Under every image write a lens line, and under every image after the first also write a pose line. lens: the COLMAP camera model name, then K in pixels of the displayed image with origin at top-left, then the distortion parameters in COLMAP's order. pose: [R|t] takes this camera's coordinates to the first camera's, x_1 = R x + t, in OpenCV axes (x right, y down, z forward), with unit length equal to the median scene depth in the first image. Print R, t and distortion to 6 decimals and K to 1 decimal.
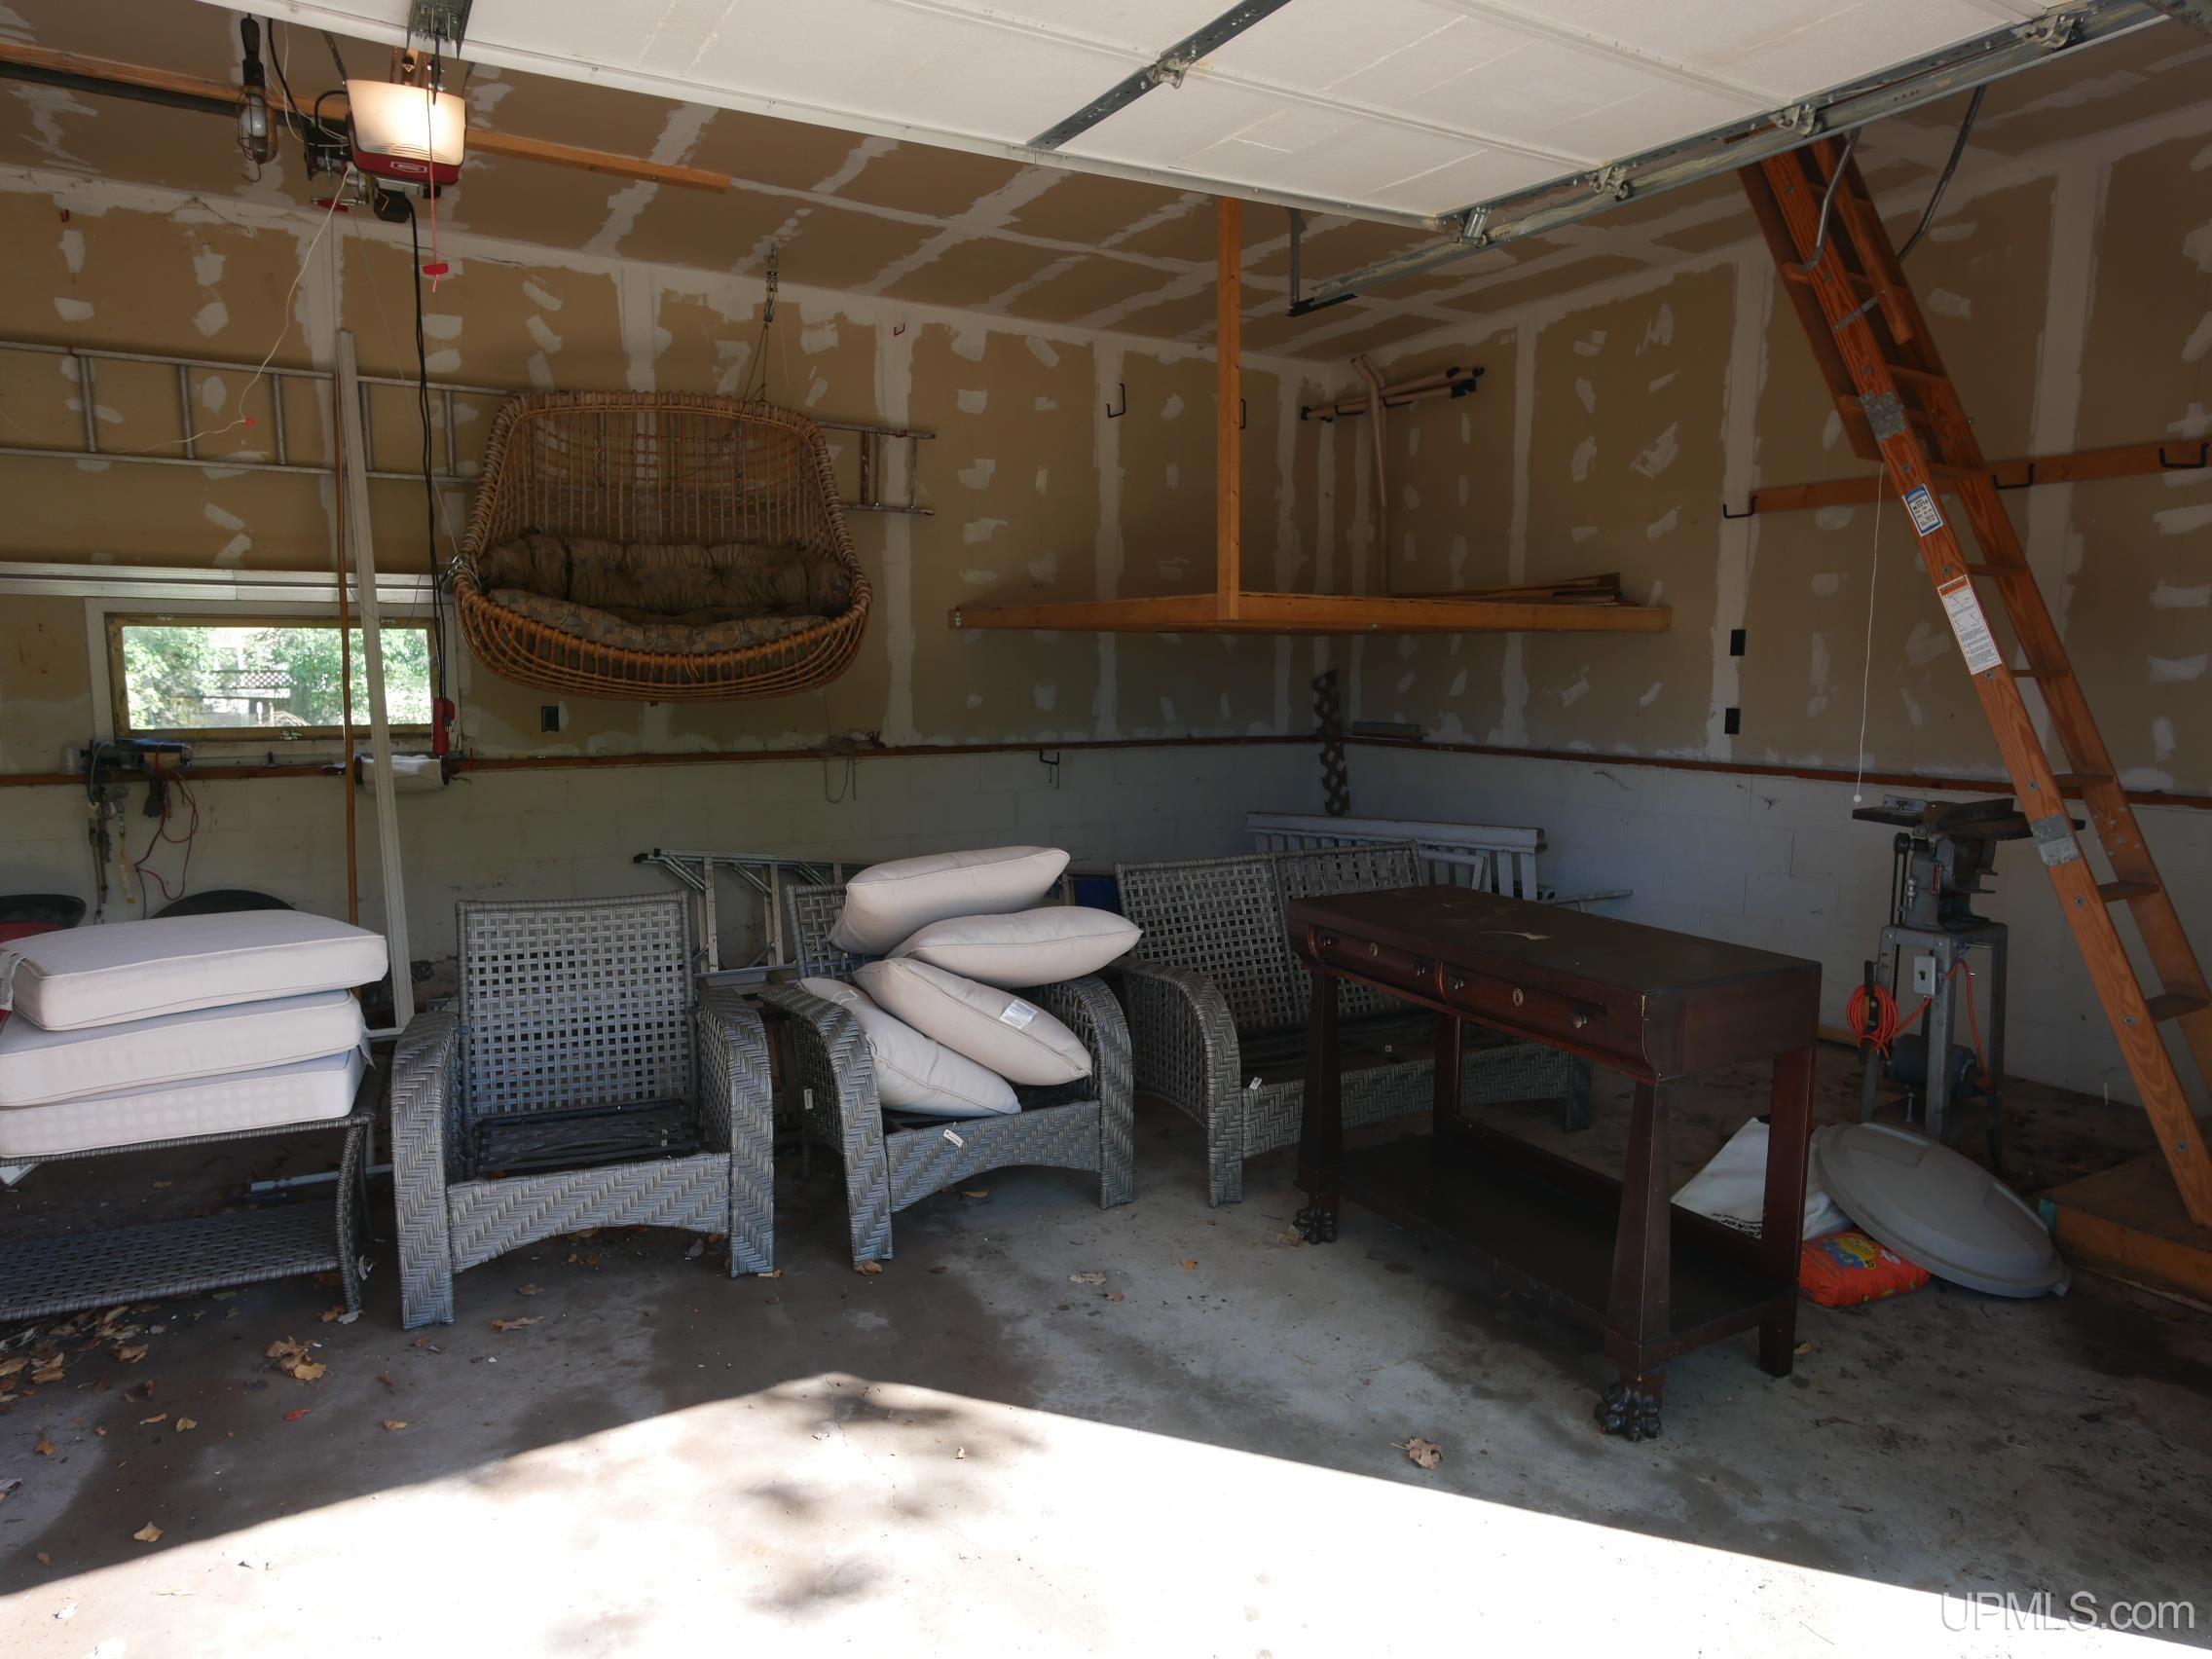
lens RADIAL K [[1342.9, 0, 1101.4], [0, 1342.9, 823.1], [0, 0, 1]] dist [0.008742, 0.001153]
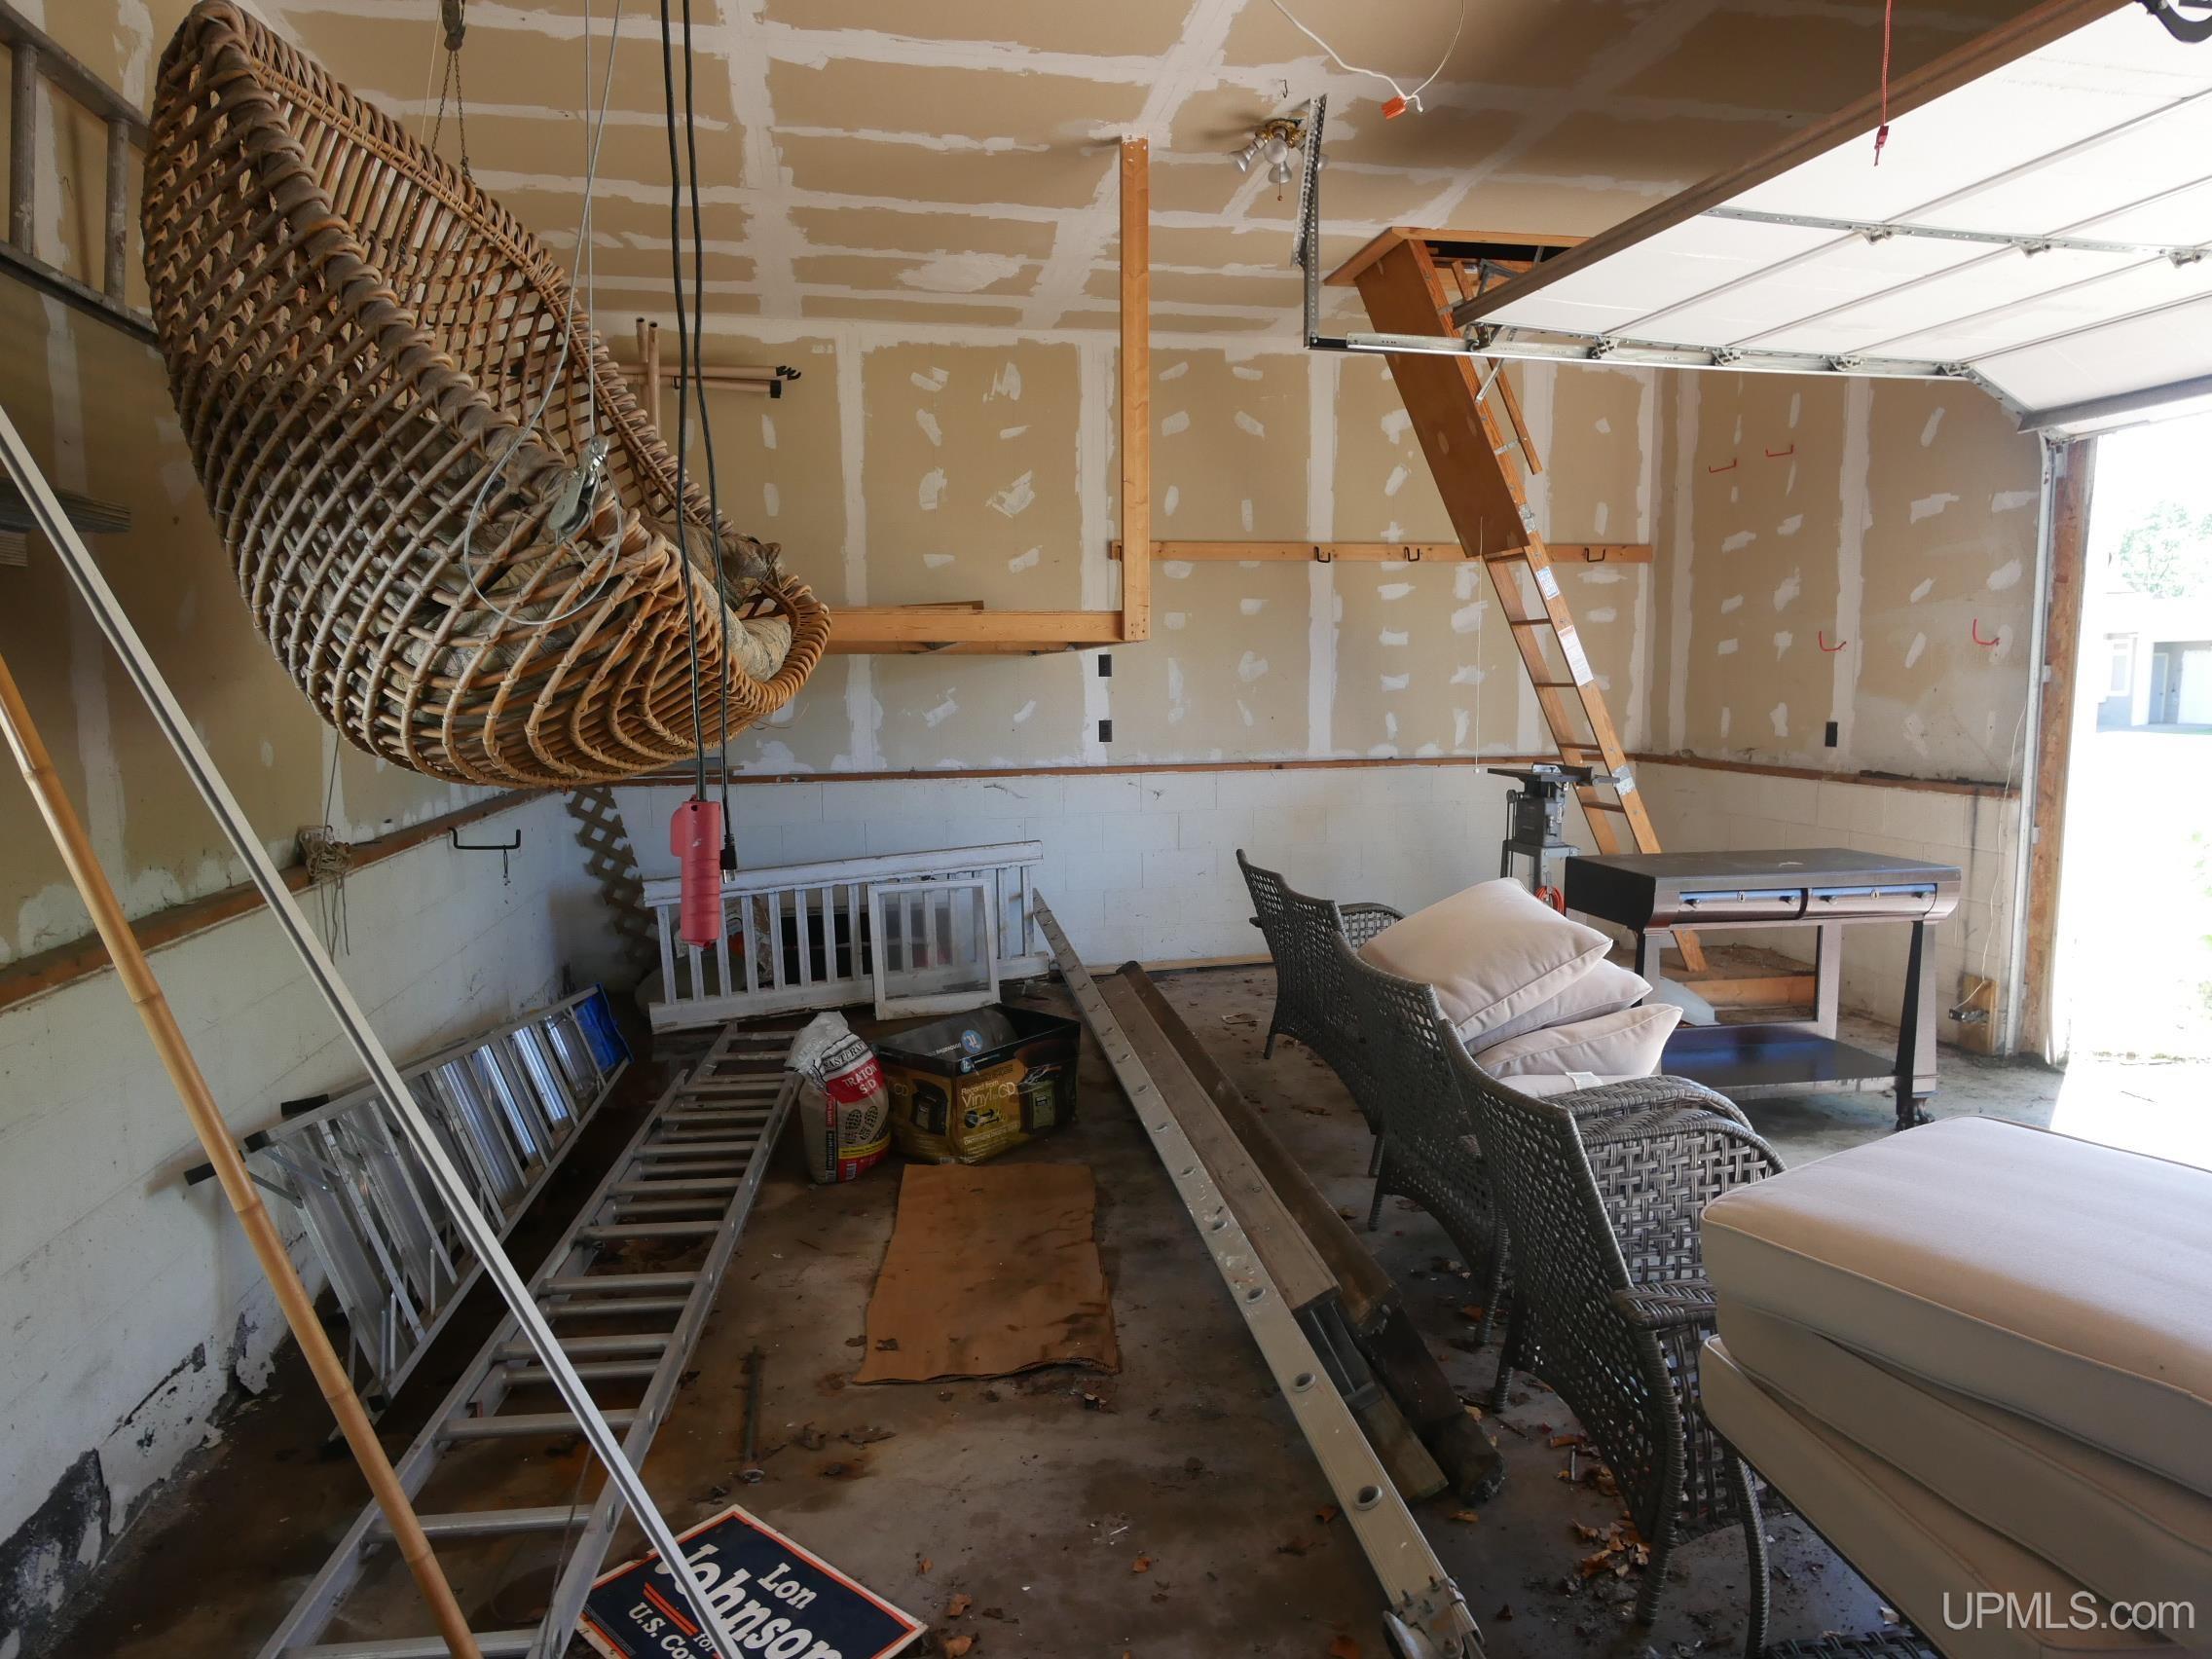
lens RADIAL K [[1342.9, 0, 1104.9], [0, 1342.9, 833.3], [0, 0, 1]] dist [0.008742, 0.001153]
pose [[0.330900, -0.117347, 0.936341, -0.639257], [0.123497, 0.989090, 0.080315, -0.078897], [-0.935550, 0.089059, 0.341782, 0.577707]]
